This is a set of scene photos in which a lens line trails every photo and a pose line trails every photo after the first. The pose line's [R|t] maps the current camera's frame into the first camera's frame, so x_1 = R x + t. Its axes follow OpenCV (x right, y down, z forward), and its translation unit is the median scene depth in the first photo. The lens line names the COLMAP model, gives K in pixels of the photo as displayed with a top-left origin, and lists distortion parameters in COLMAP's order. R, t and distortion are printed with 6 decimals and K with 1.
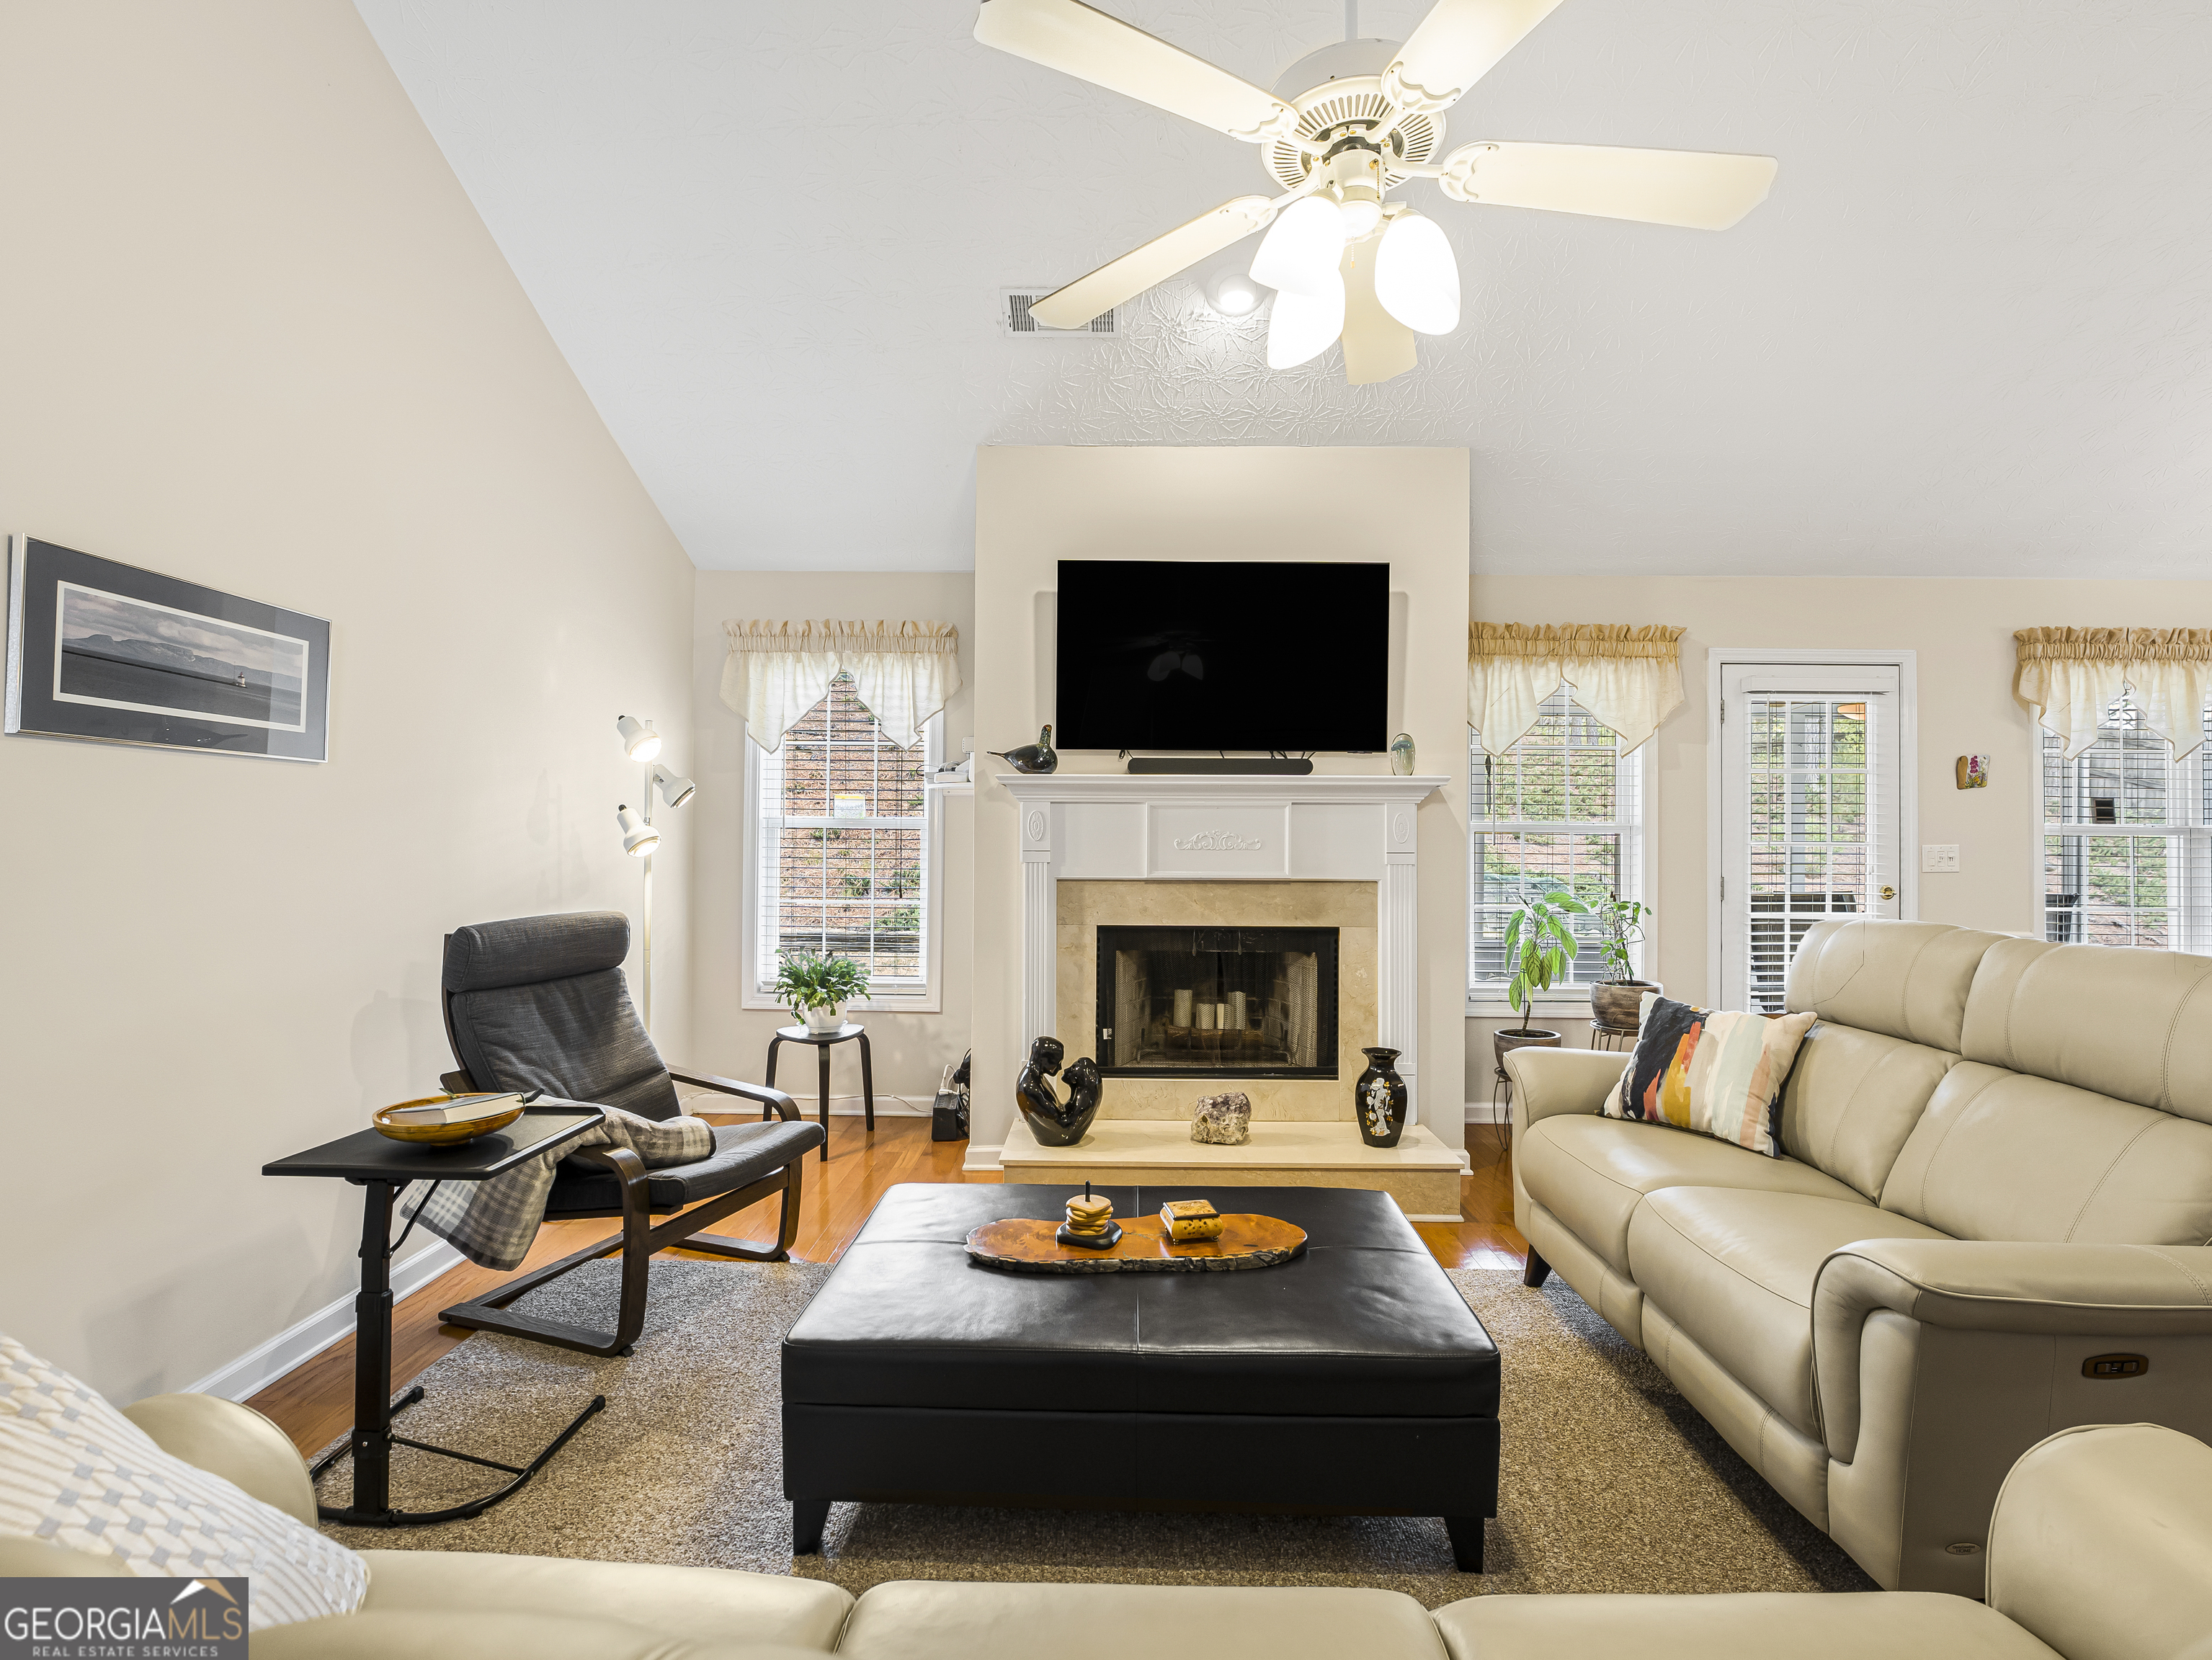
lens RADIAL K [[1017.5, 0, 1101.8], [0, 1017.5, 832.9], [0, 0, 1]] dist [-0.028437, 0.001671]
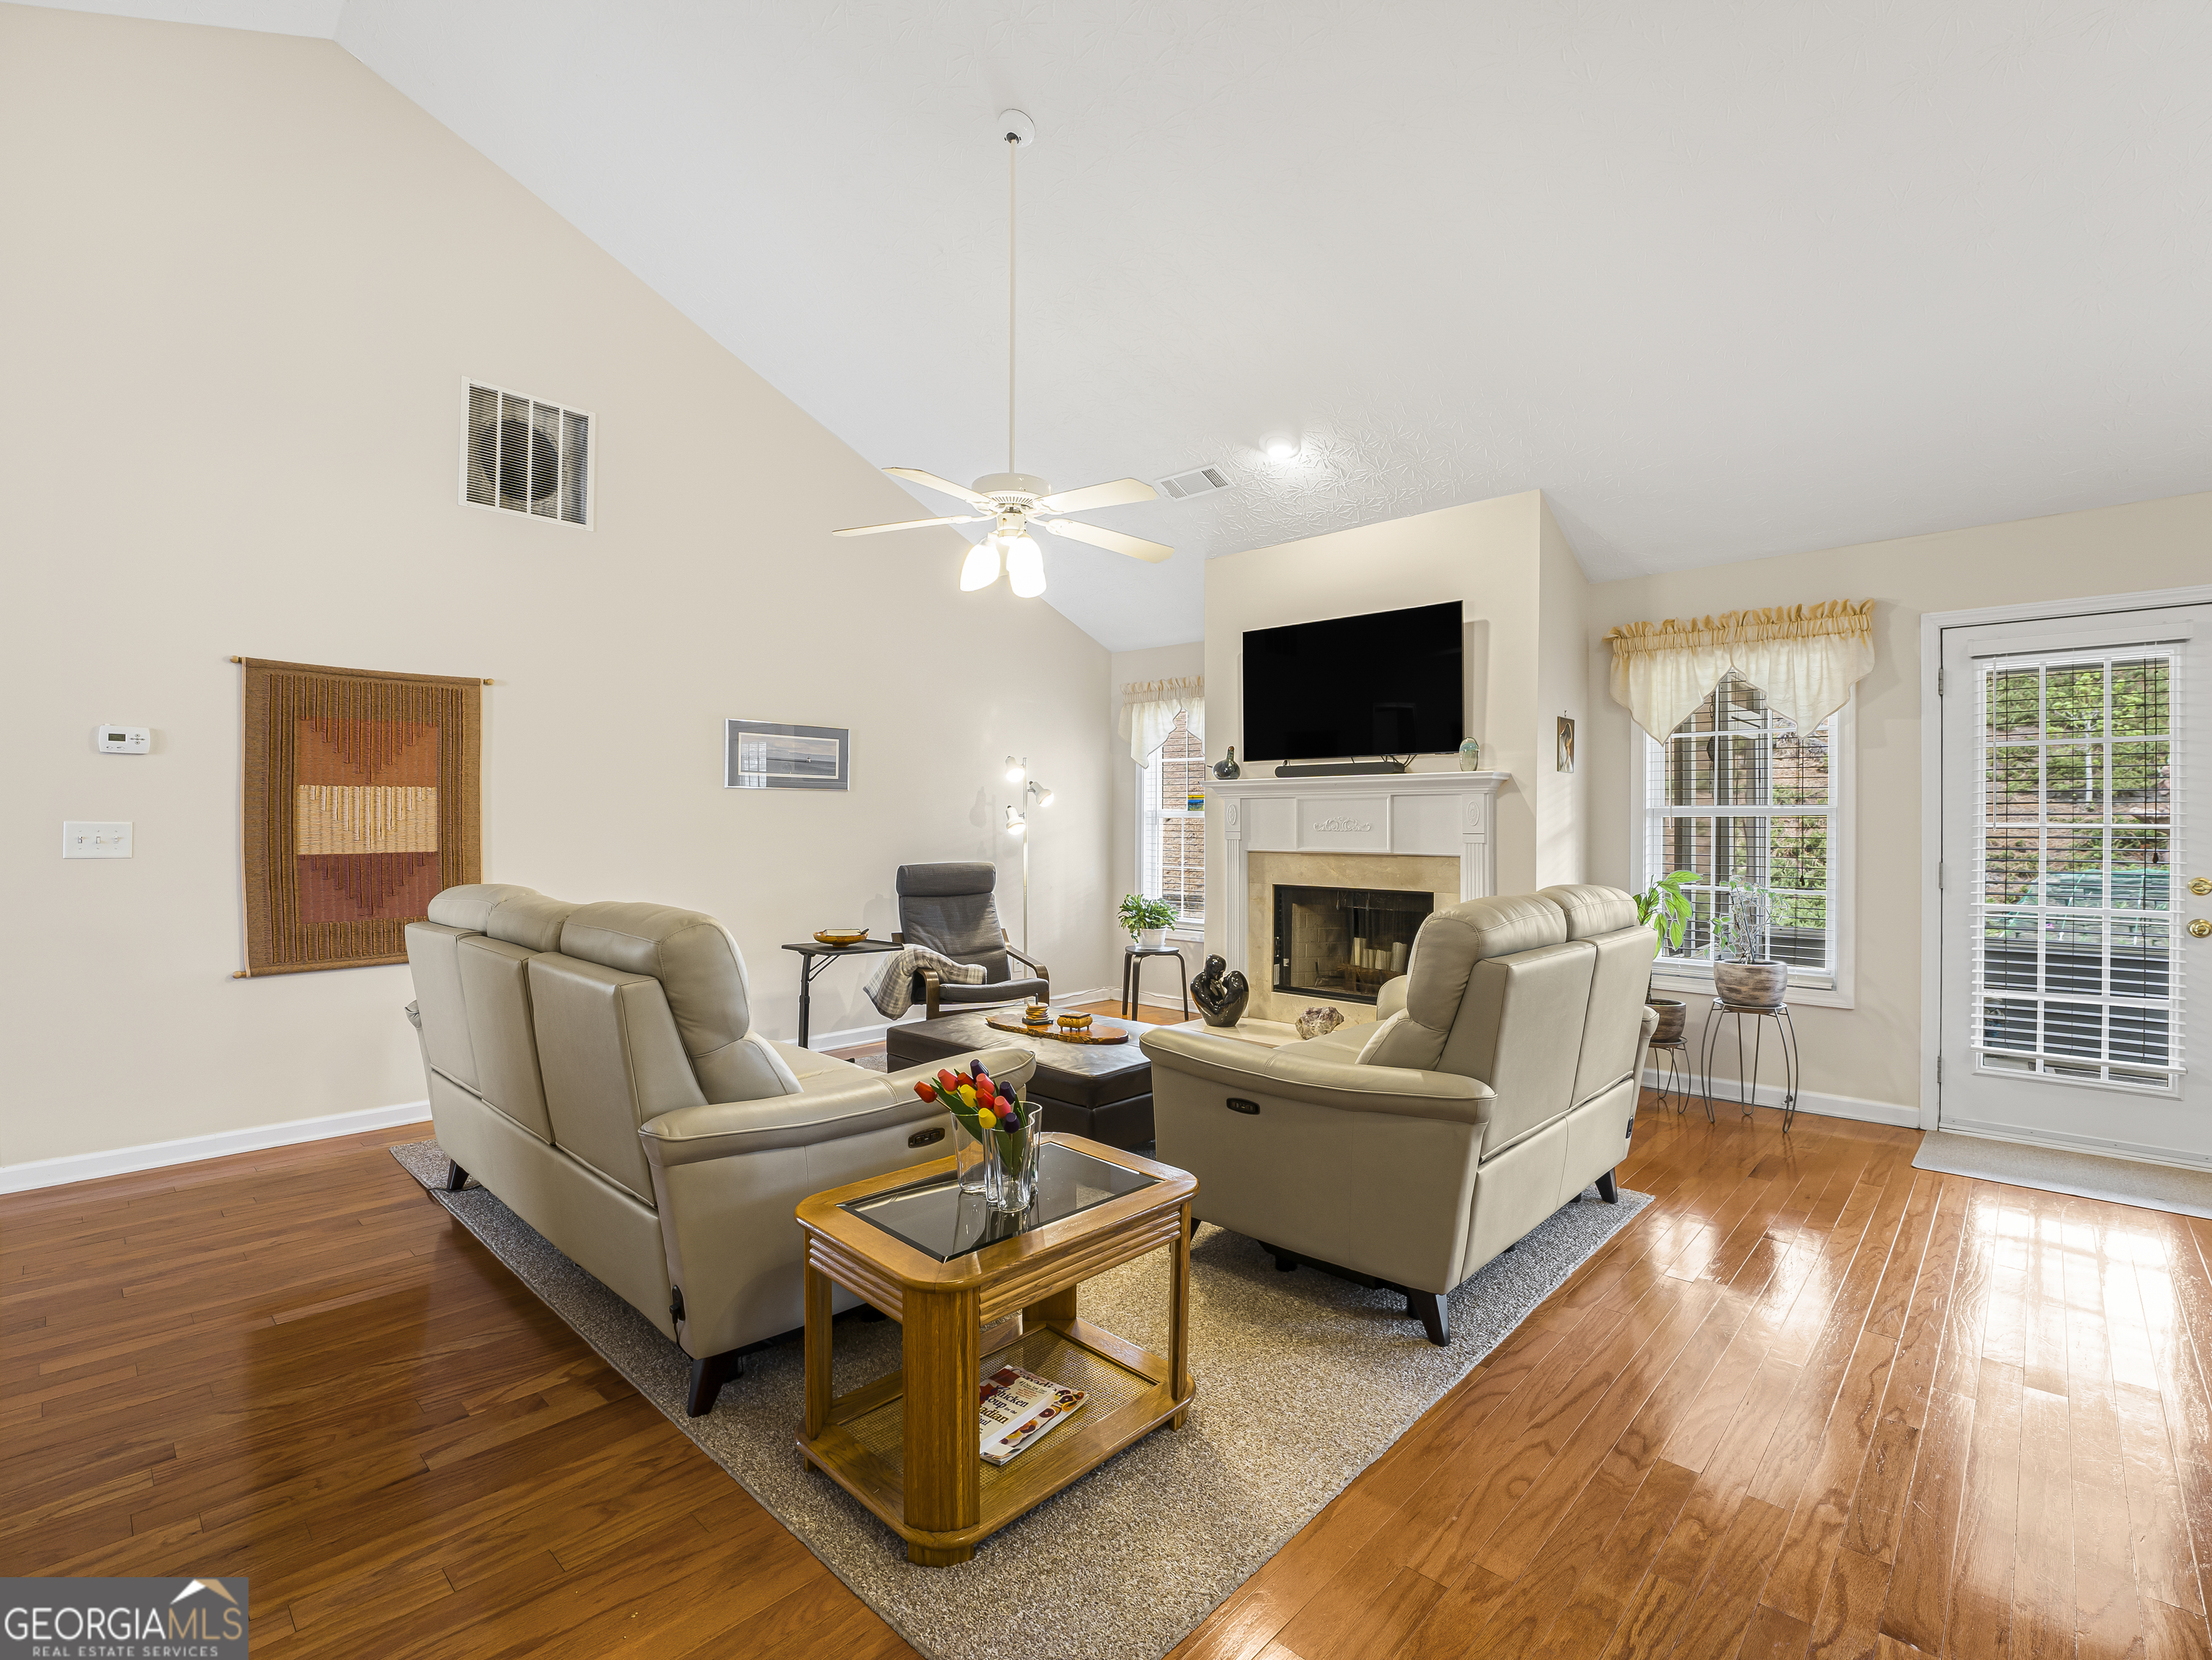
lens RADIAL K [[1017.5, 0, 1101.8], [0, 1017.5, 832.9], [0, 0, 1]] dist [-0.028437, 0.001671]
pose [[0.739631, 0.002667, -0.673007, 0.779218], [0.005732, 0.999931, 0.010263, 0.003228], [0.672988, -0.011449, 0.739565, -0.212803]]
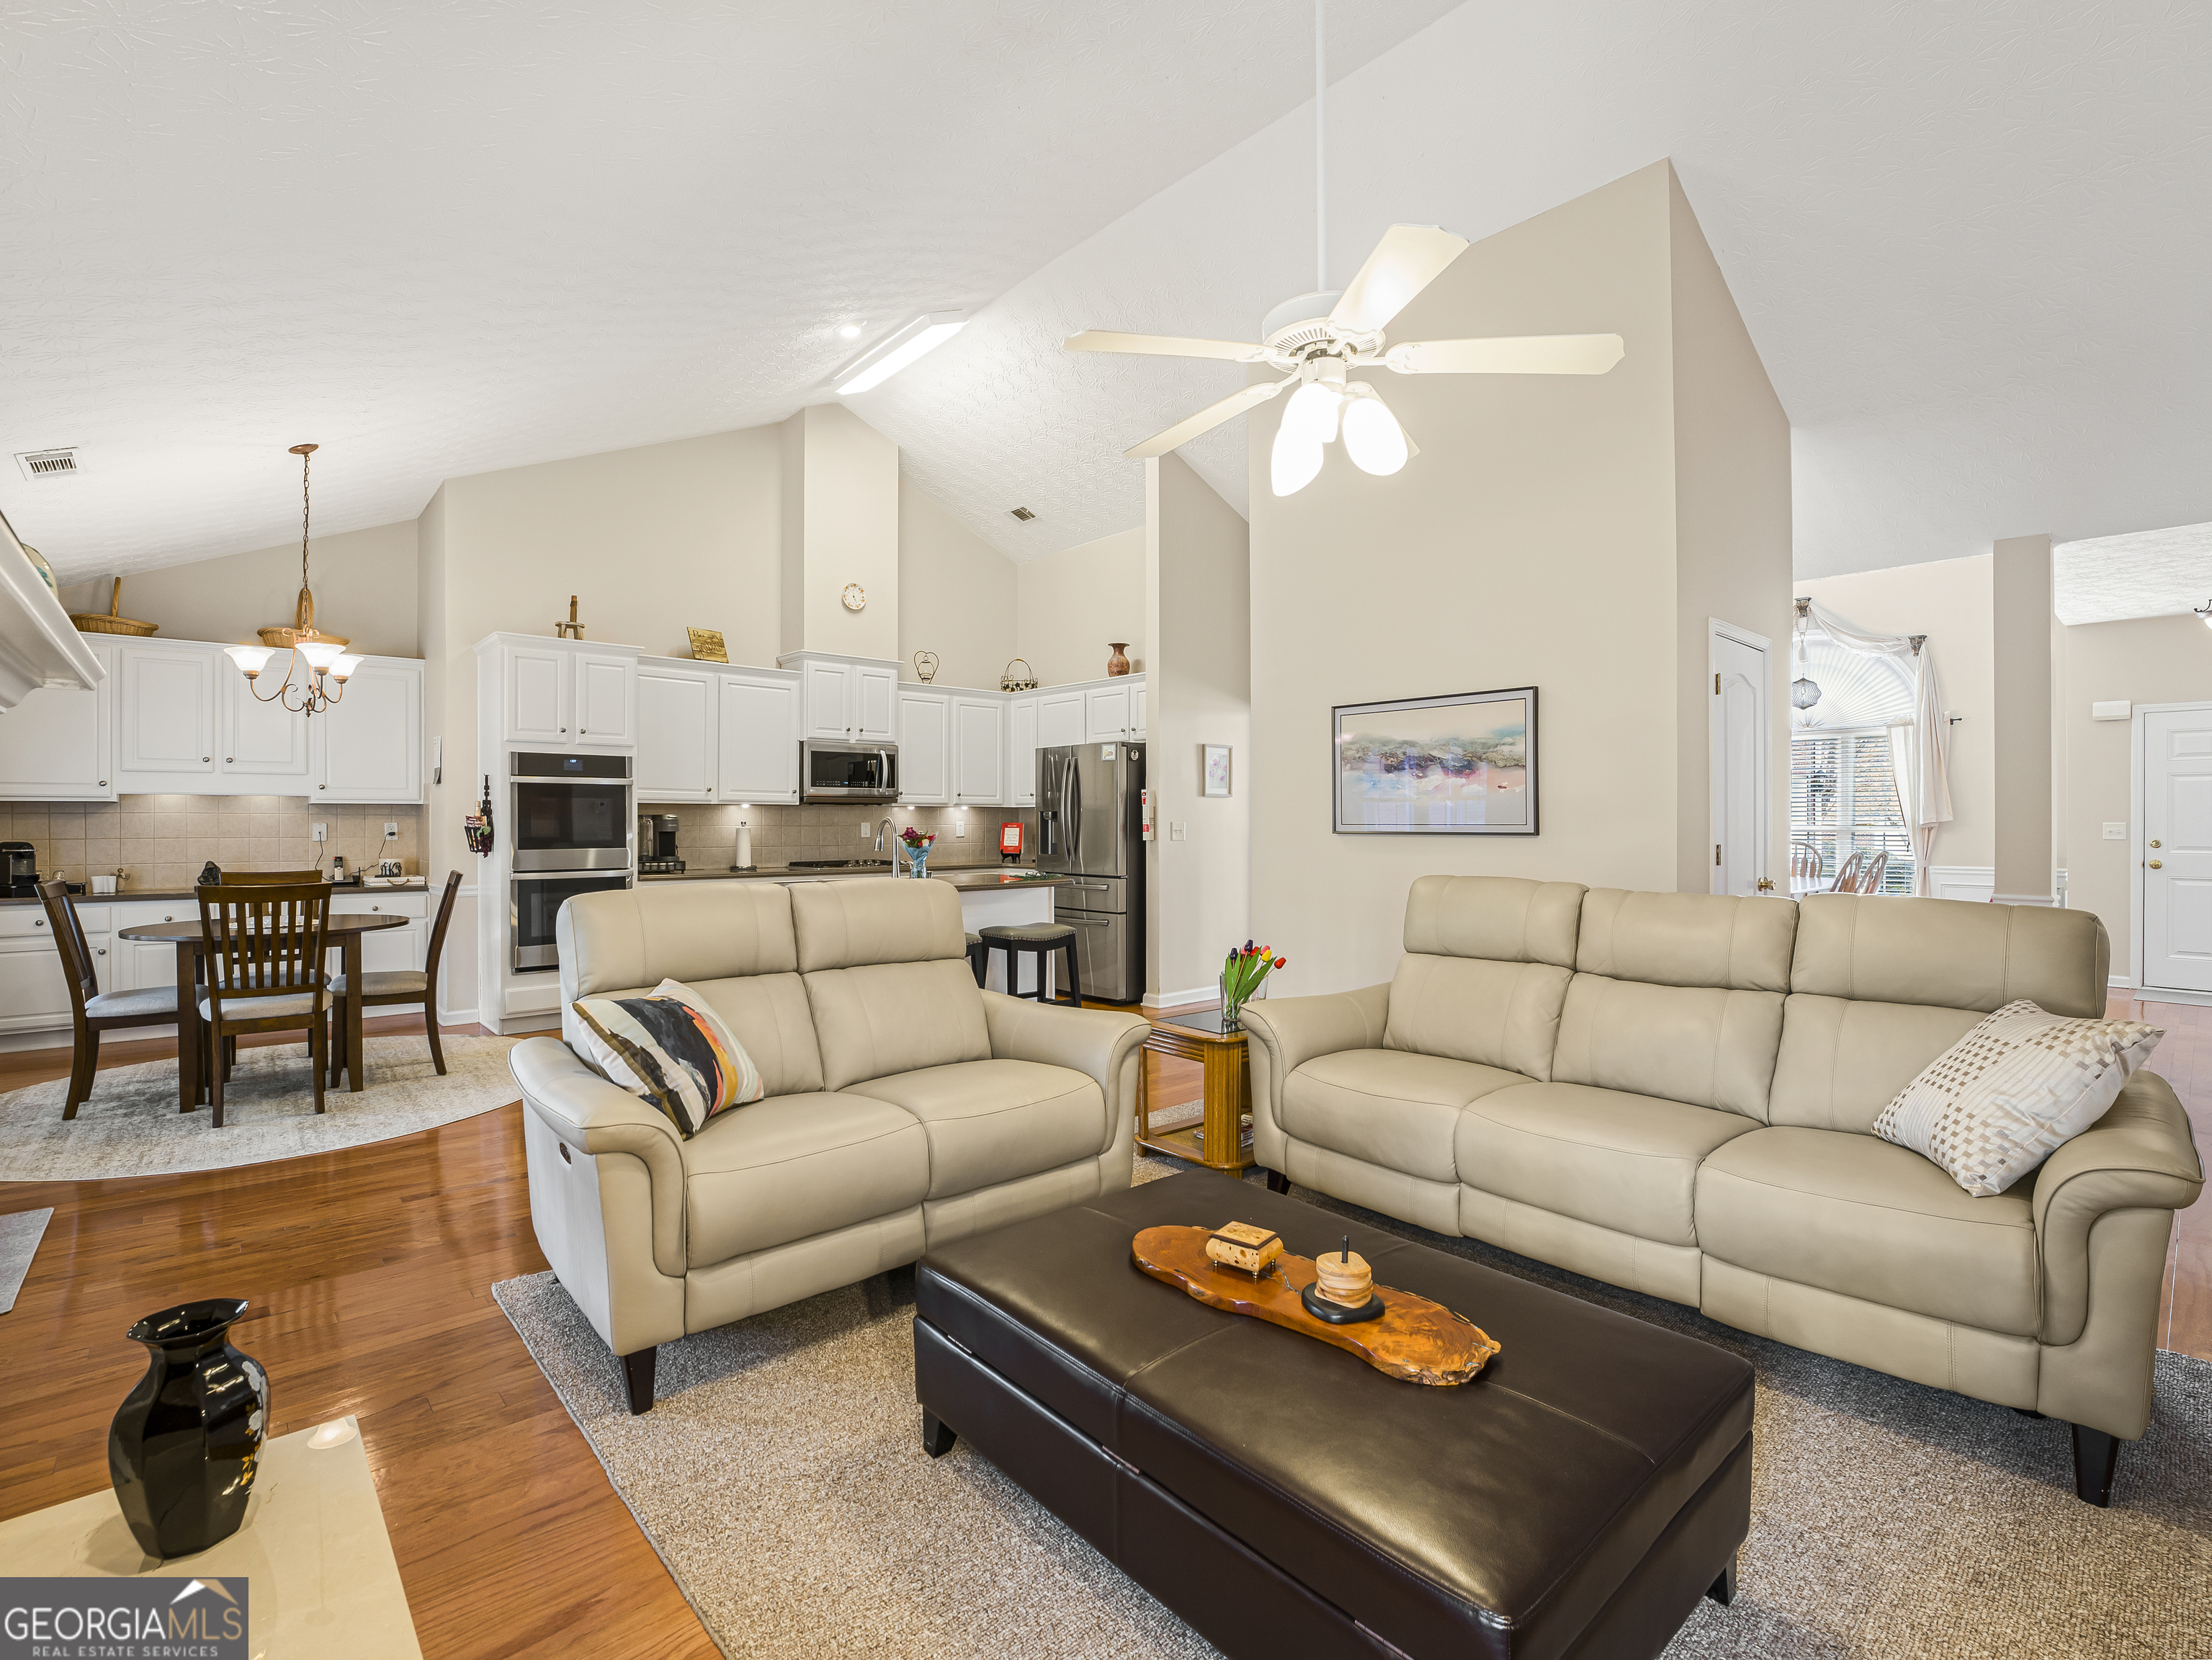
lens RADIAL K [[1017.6, 0, 1101.8], [0, 1017.6, 832.9], [0, 0, 1]] dist [-0.028437, 0.001671]
pose [[-0.682091, -0.014235, 0.731129, -0.252582], [-0.008713, 0.999898, 0.011339, 0.006299], [-0.731216, 0.001364, -0.682145, 0.925786]]
